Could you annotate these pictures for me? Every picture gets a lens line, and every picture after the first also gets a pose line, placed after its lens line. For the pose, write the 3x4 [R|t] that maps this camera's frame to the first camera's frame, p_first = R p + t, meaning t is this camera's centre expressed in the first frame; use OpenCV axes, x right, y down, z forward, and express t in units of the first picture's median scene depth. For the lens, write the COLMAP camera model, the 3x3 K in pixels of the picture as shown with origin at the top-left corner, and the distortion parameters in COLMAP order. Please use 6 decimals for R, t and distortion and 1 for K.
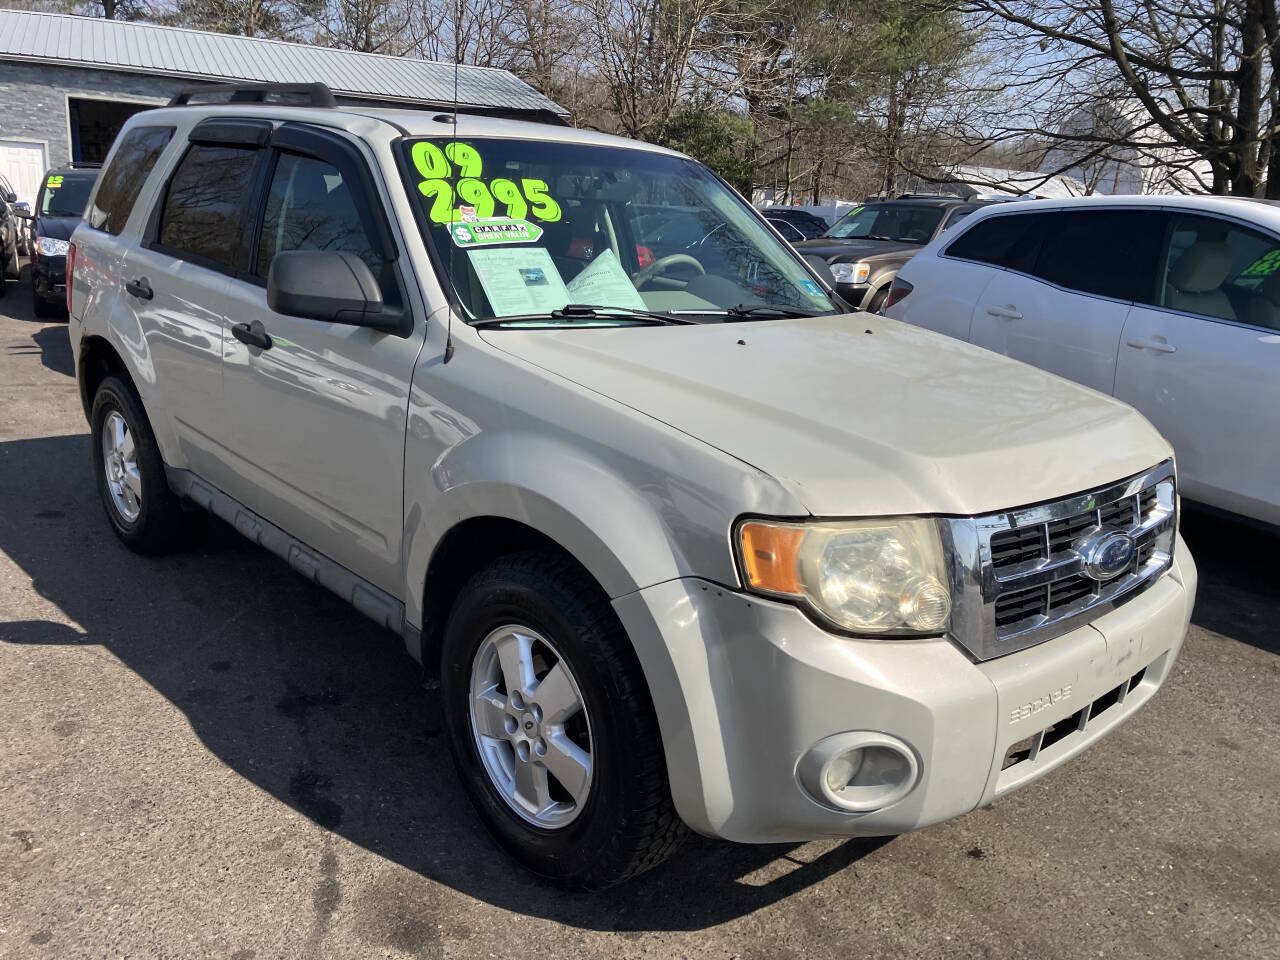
lens RADIAL K [[1062.1, 0, 641.5], [0, 1062.1, 507.6], [0, 0, 1]] dist [0.035423, -0.037819]
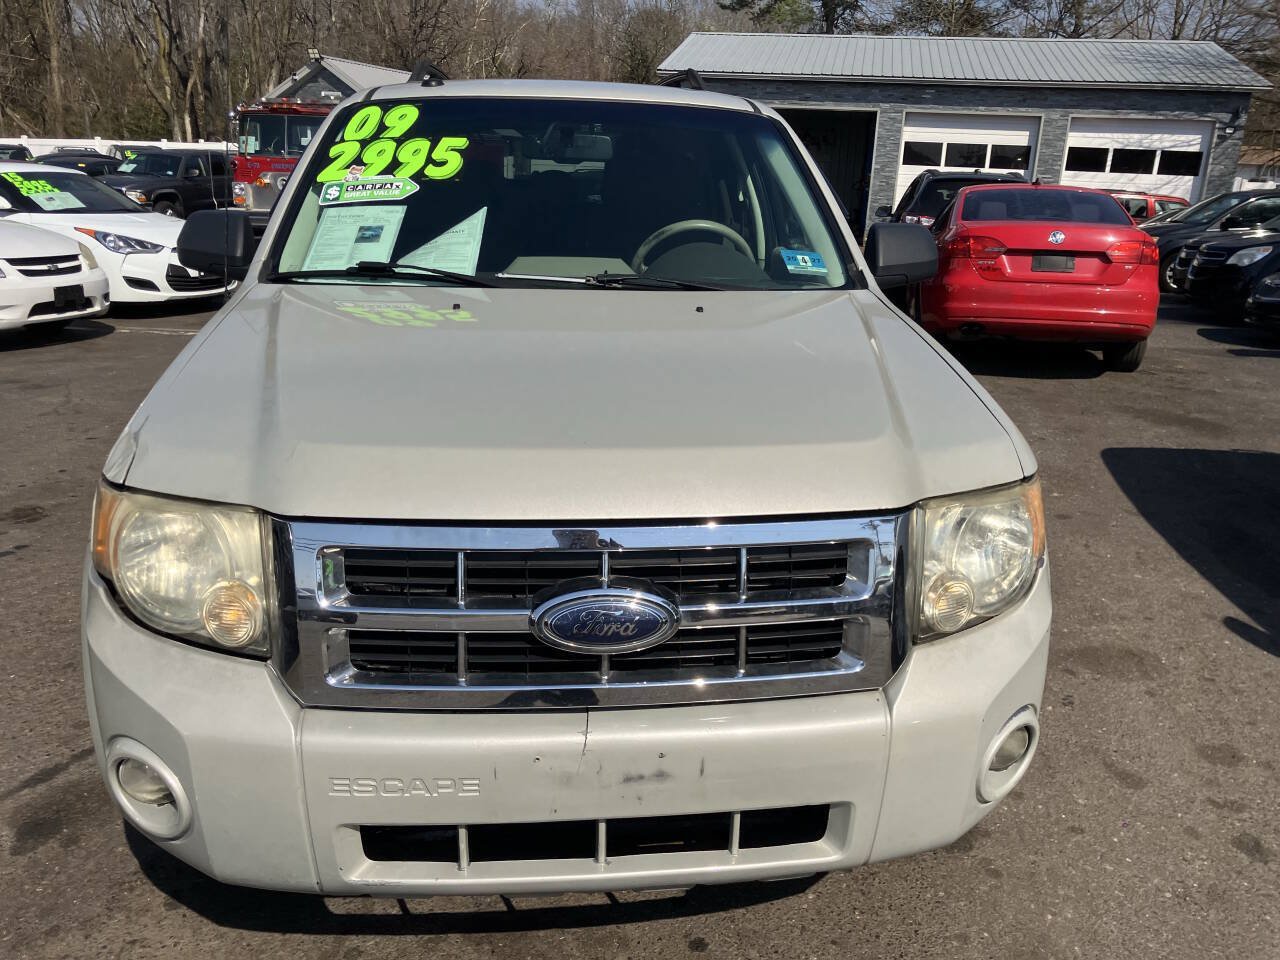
lens RADIAL K [[1062.1, 0, 645.4], [0, 1062.1, 492.2], [0, 0, 1]] dist [0.035423, -0.037819]
pose [[0.801864, 0.141788, -0.580440, 0.703082], [-0.148392, 0.988258, 0.036410, -0.056288], [0.578787, 0.056937, 0.813488, 0.363985]]
